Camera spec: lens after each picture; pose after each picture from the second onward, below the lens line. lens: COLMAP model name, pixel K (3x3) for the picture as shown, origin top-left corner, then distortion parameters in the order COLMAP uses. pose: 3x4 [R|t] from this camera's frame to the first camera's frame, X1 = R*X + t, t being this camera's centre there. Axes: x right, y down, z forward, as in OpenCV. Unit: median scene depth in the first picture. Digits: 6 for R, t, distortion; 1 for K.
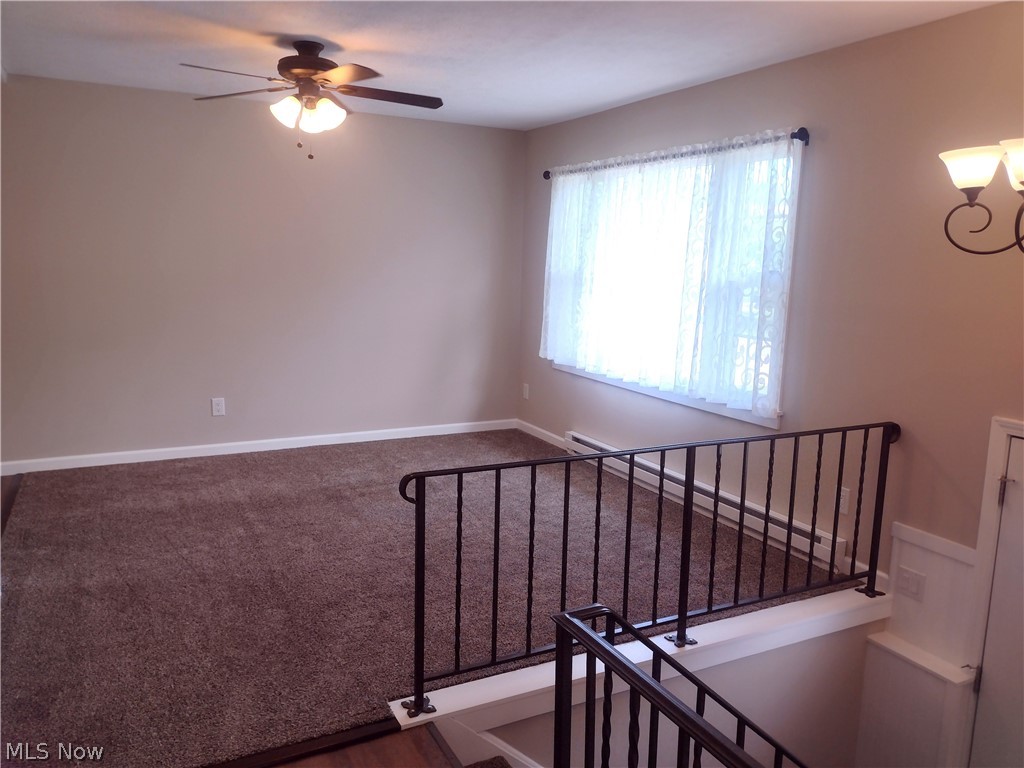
lens RADIAL K [[761.2, 0, 512.0], [0, 761.2, 384.0], [0, 0, 1]] dist [0.030914, -0.053986]
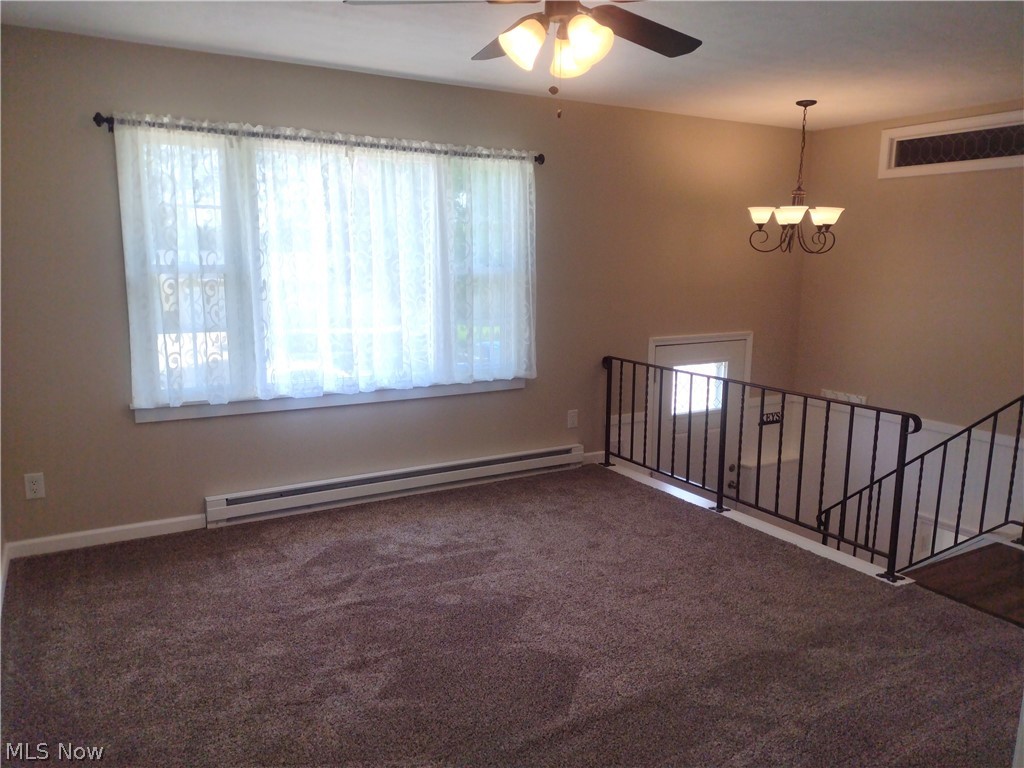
lens RADIAL K [[761.2, 0, 512.0], [0, 761.2, 384.0], [0, 0, 1]] dist [0.030914, -0.053986]
pose [[-0.045262, -0.192915, 0.980171, -1.131166], [0.150646, 0.968638, 0.197602, -0.252360], [-0.987551, 0.156602, -0.014781, 1.300496]]
